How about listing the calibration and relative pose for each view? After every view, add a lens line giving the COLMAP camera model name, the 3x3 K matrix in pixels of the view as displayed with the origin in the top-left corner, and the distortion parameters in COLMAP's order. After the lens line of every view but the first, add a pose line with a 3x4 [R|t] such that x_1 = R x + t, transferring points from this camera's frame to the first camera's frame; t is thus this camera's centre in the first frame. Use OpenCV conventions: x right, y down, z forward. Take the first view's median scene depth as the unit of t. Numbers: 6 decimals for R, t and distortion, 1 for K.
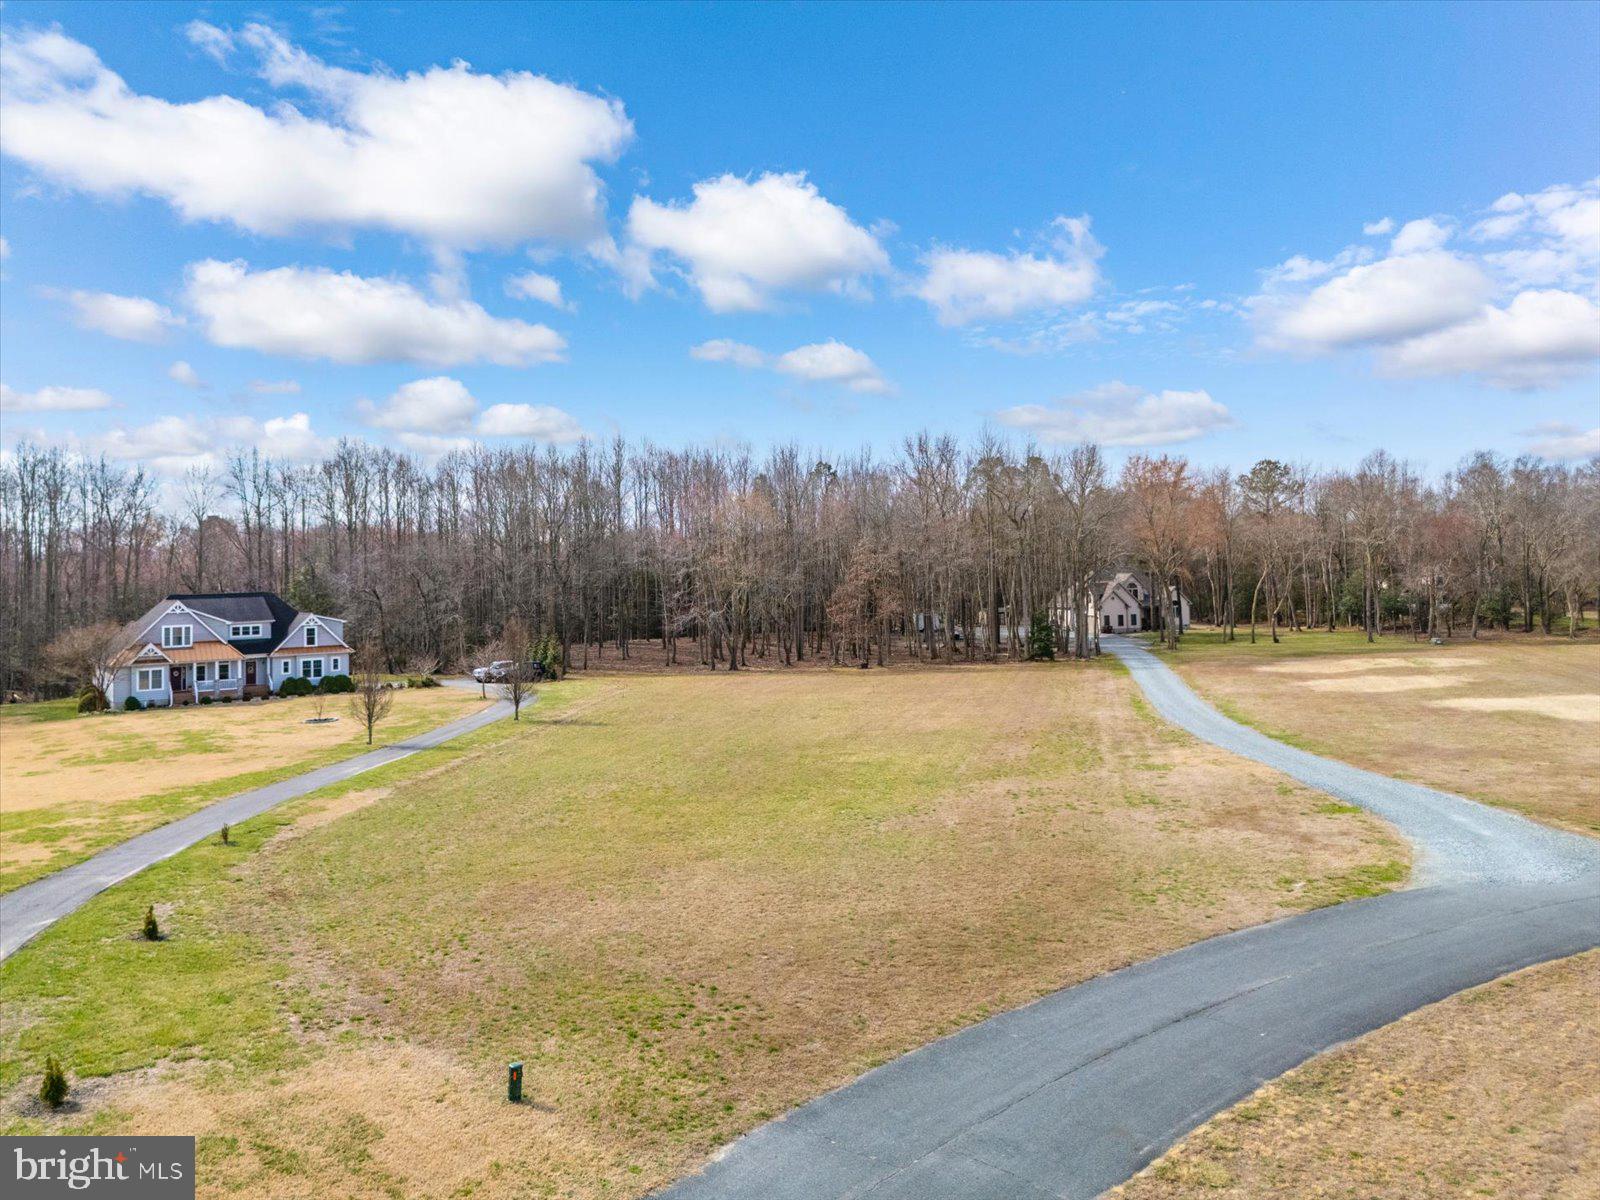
lens RADIAL K [[1296.8, 0, 800.0], [0, 1296.8, 600.0], [0, 0, 1]] dist [0.051525, -0.049219]
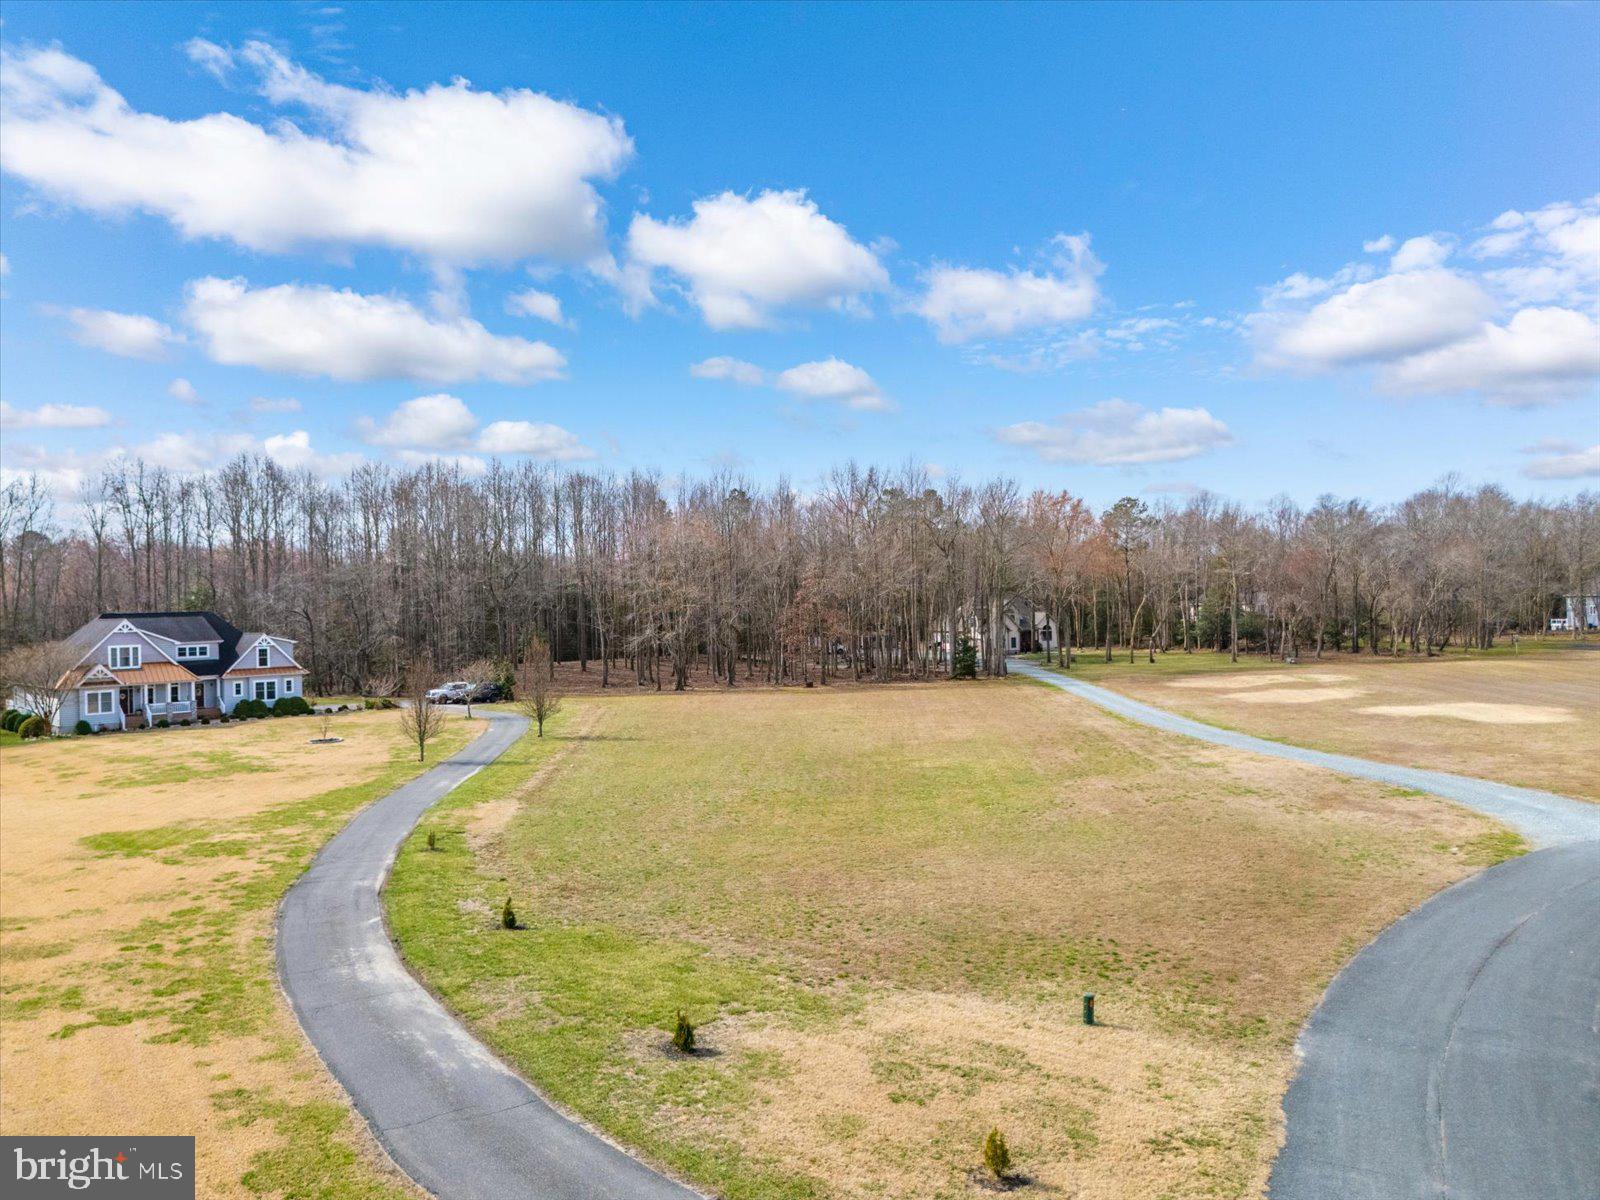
lens RADIAL K [[1296.8, 0, 800.0], [0, 1296.8, 600.0], [0, 0, 1]] dist [0.051525, -0.049219]
pose [[0.980854, 0.006797, 0.194627, -0.179302], [-0.002433, 0.999740, -0.022654, 0.006650], [-0.194730, 0.021747, 0.980616, -0.029777]]
